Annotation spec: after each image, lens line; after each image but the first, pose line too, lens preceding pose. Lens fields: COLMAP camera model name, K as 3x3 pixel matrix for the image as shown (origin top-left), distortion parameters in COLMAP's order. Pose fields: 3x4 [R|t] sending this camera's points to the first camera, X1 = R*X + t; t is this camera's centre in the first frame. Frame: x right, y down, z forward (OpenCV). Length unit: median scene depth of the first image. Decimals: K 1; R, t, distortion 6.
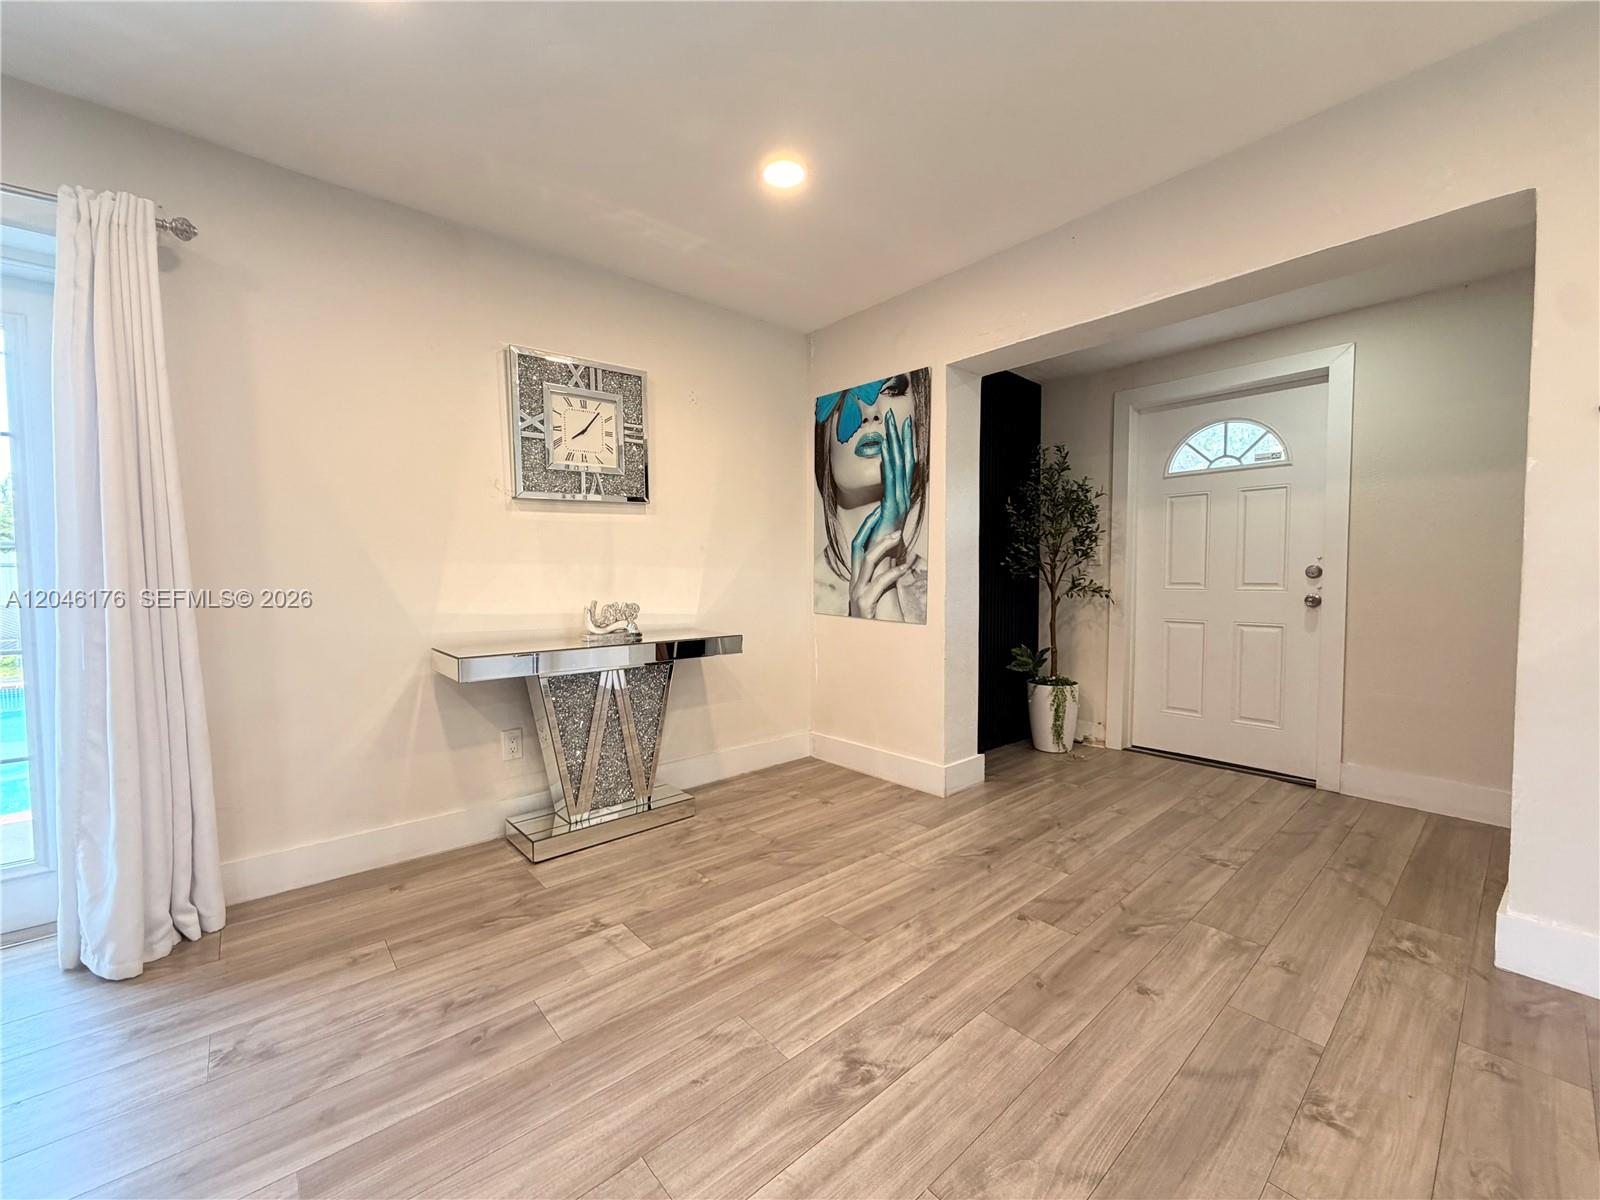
lens RADIAL K [[638.4, 0, 796.1], [0, 638.4, 600.8], [0, 0, 1]] dist [0.000923, 0.000056]
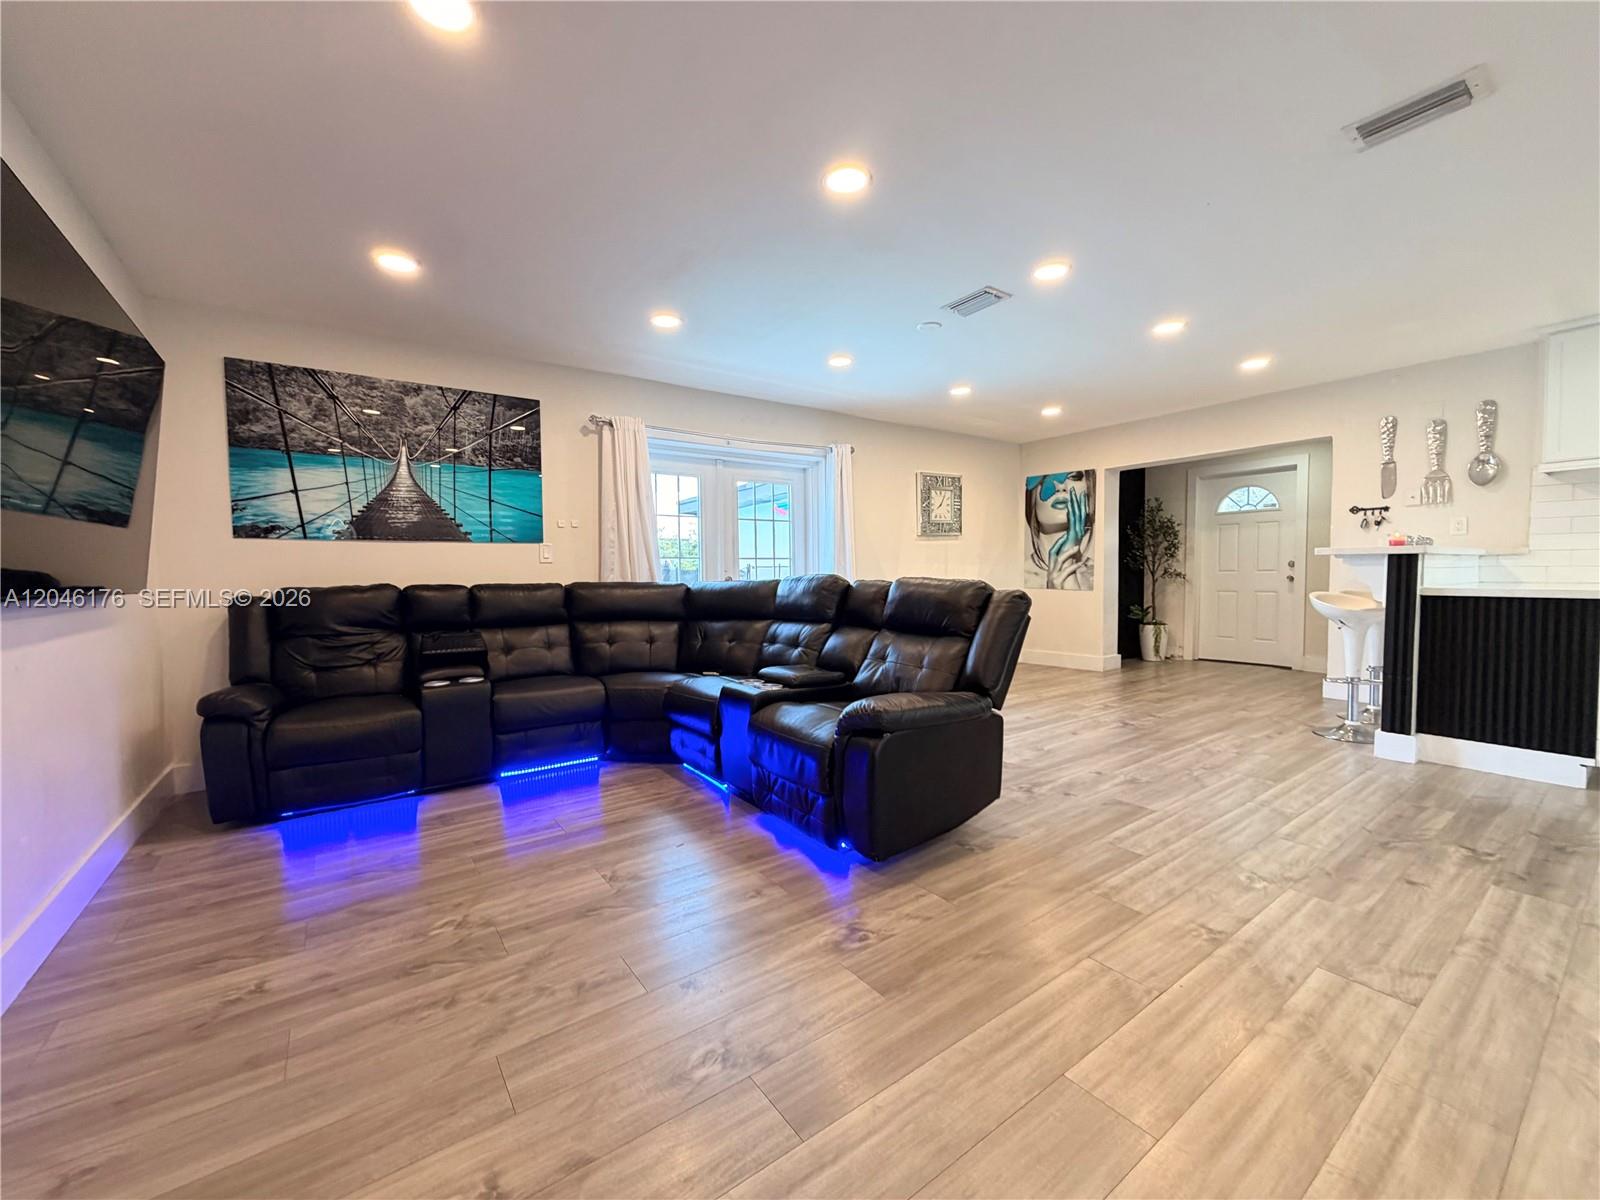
lens RADIAL K [[638.4, 0, 796.1], [0, 638.4, 600.8], [0, 0, 1]] dist [0.000923, 0.000056]
pose [[0.995695, -0.004090, -0.092602, -0.531647], [0.004315, 0.999988, 0.002228, 0.057094], [0.092592, -0.002618, 0.995701, -1.092564]]
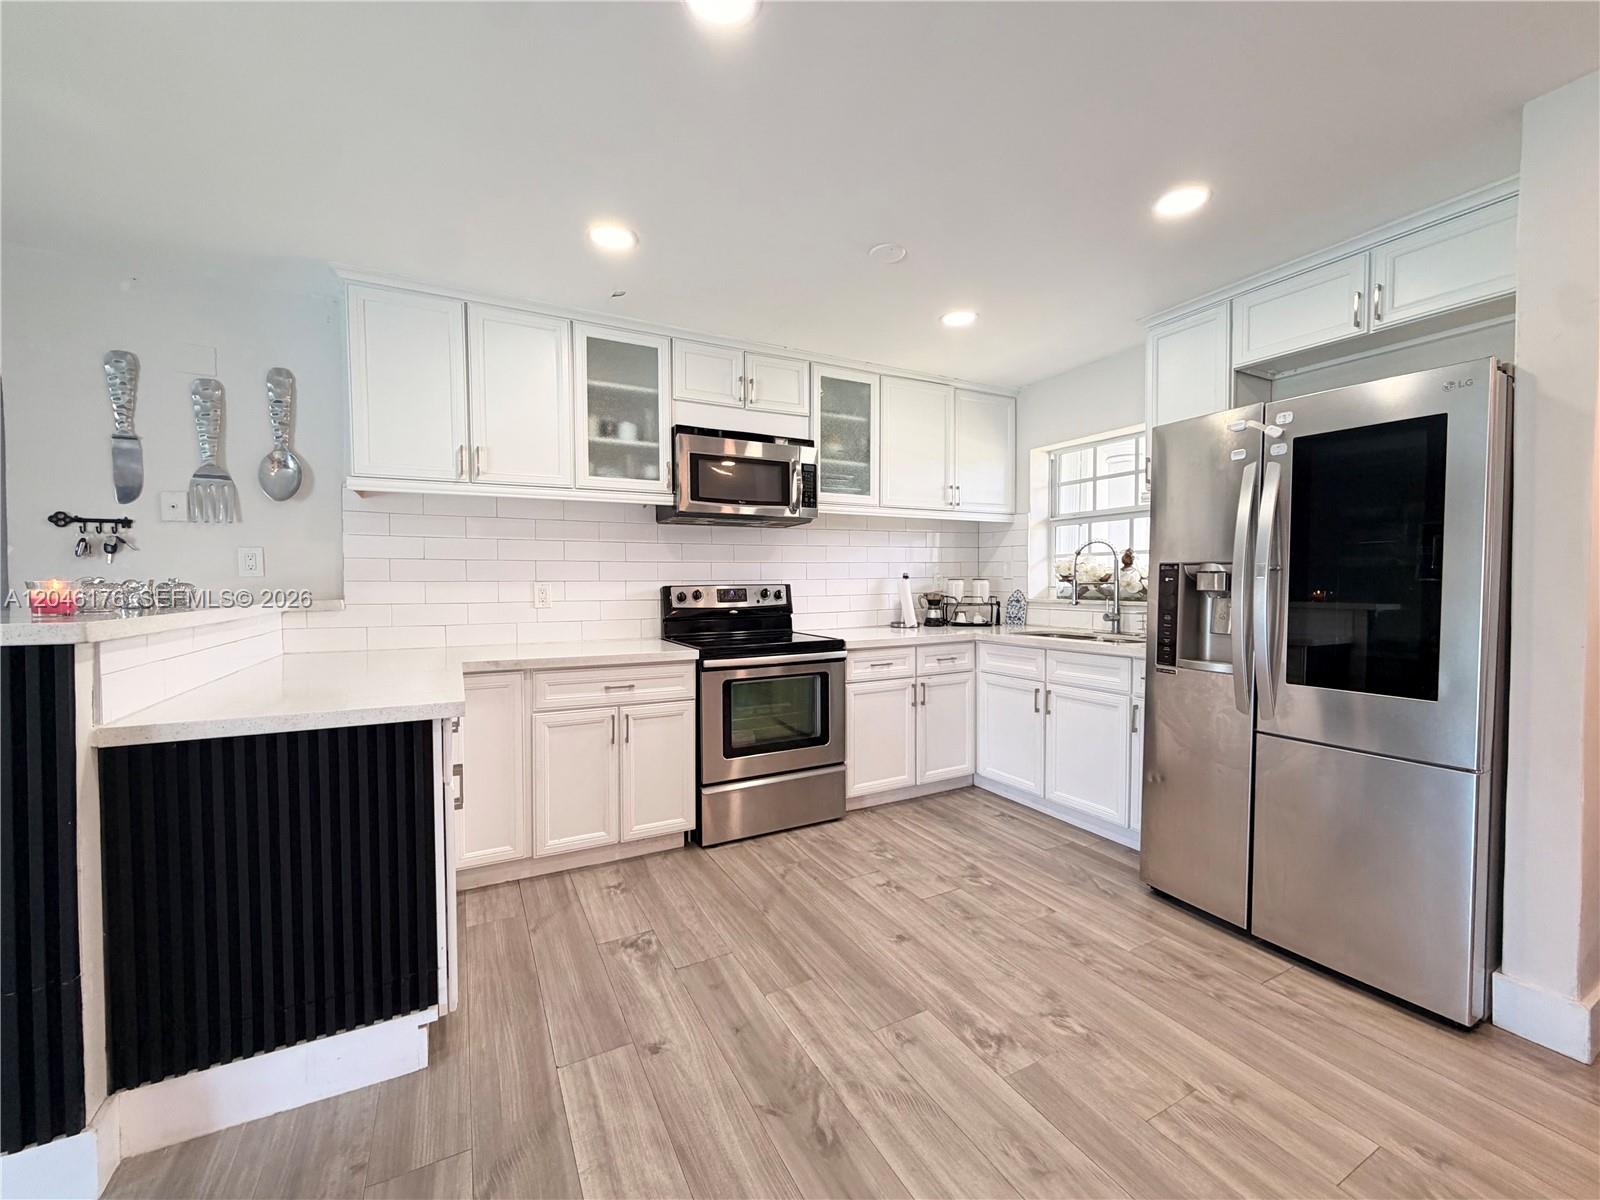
lens RADIAL K [[638.4, 0, 796.1], [0, 638.4, 600.8], [0, 0, 1]] dist [0.000923, 0.000056]
pose [[0.226640, -0.025309, 0.973650, 0.074998], [0.045357, 0.998852, 0.015406, -0.020841], [-0.972922, 0.040670, 0.227528, -0.505665]]
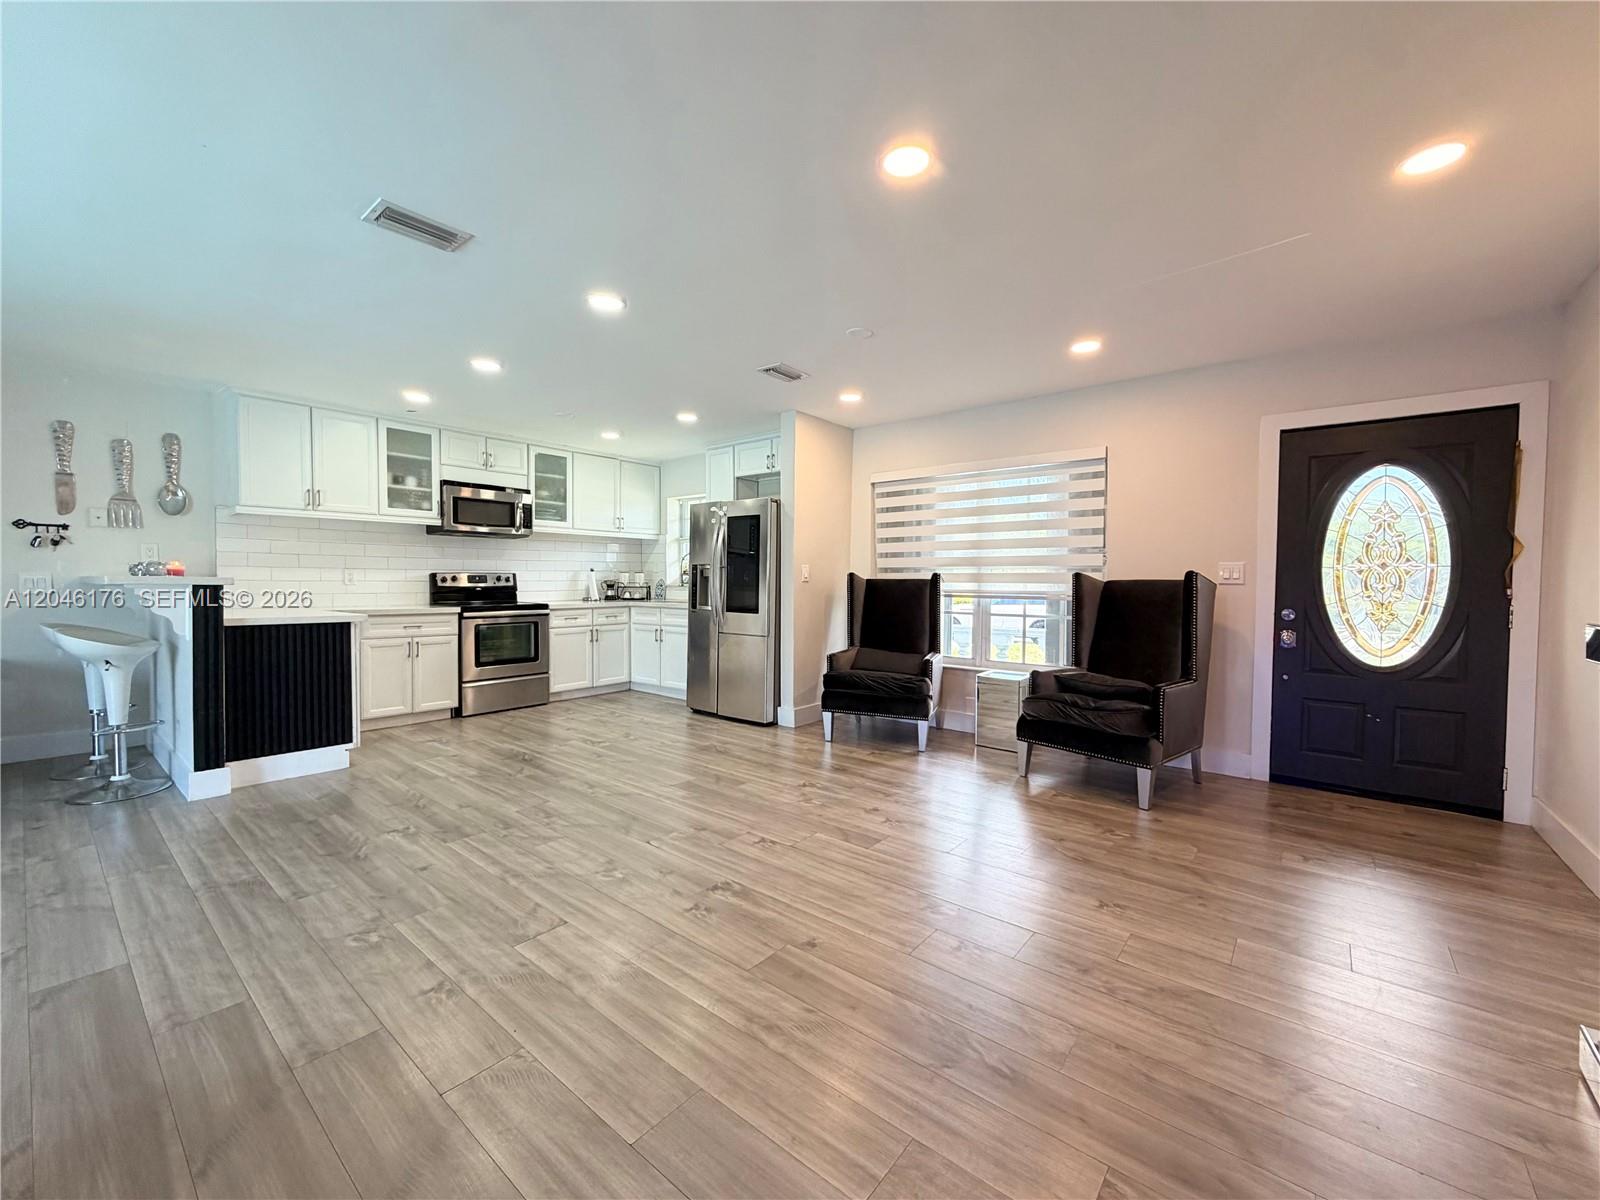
lens RADIAL K [[638.4, 0, 796.1], [0, 638.4, 600.8], [0, 0, 1]] dist [0.000923, 0.000056]
pose [[-0.168311, -0.026012, 0.985391, -0.794050], [0.038004, 0.998737, 0.032856, 0.016241], [-0.985001, 0.042979, -0.167110, -0.728453]]
